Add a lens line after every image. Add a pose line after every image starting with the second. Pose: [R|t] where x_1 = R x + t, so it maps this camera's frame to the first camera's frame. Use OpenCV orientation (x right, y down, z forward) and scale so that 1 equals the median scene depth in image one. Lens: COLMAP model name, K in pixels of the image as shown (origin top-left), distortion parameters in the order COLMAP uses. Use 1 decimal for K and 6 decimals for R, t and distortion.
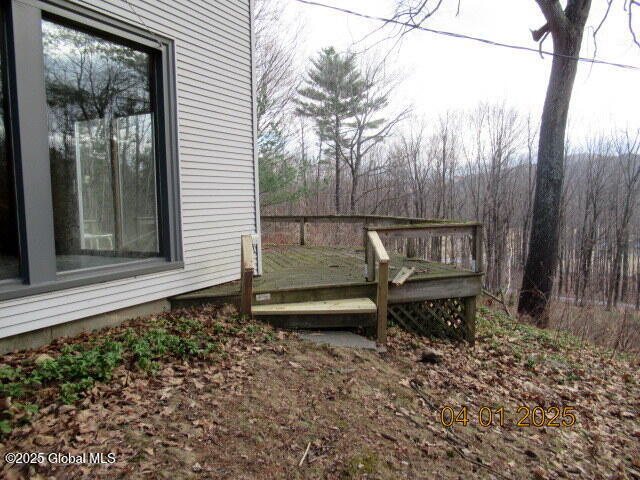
lens RADIAL K [[480.6, 0, 319.1], [0, 480.6, 238.3], [0, 0, 1]] dist [-0.002251, -0.002659]
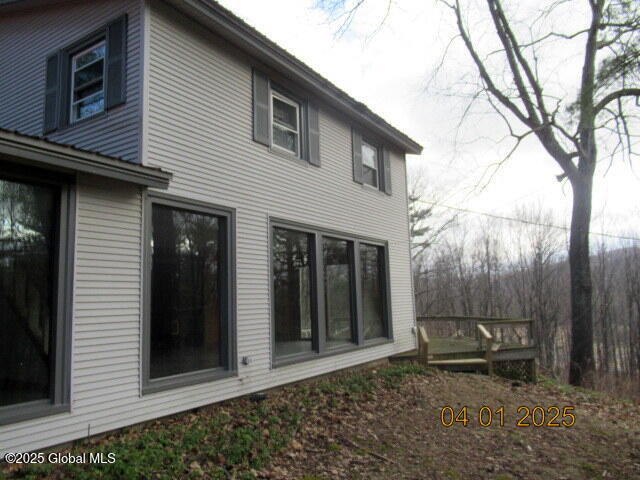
lens RADIAL K [[480.6, 0, 319.1], [0, 480.6, 238.3], [0, 0, 1]] dist [-0.002251, -0.002659]
pose [[0.996700, -0.027232, -0.076469, -0.064573], [0.010795, 0.978148, -0.207630, 0.007072], [0.080452, 0.206119, 0.975214, -0.179734]]
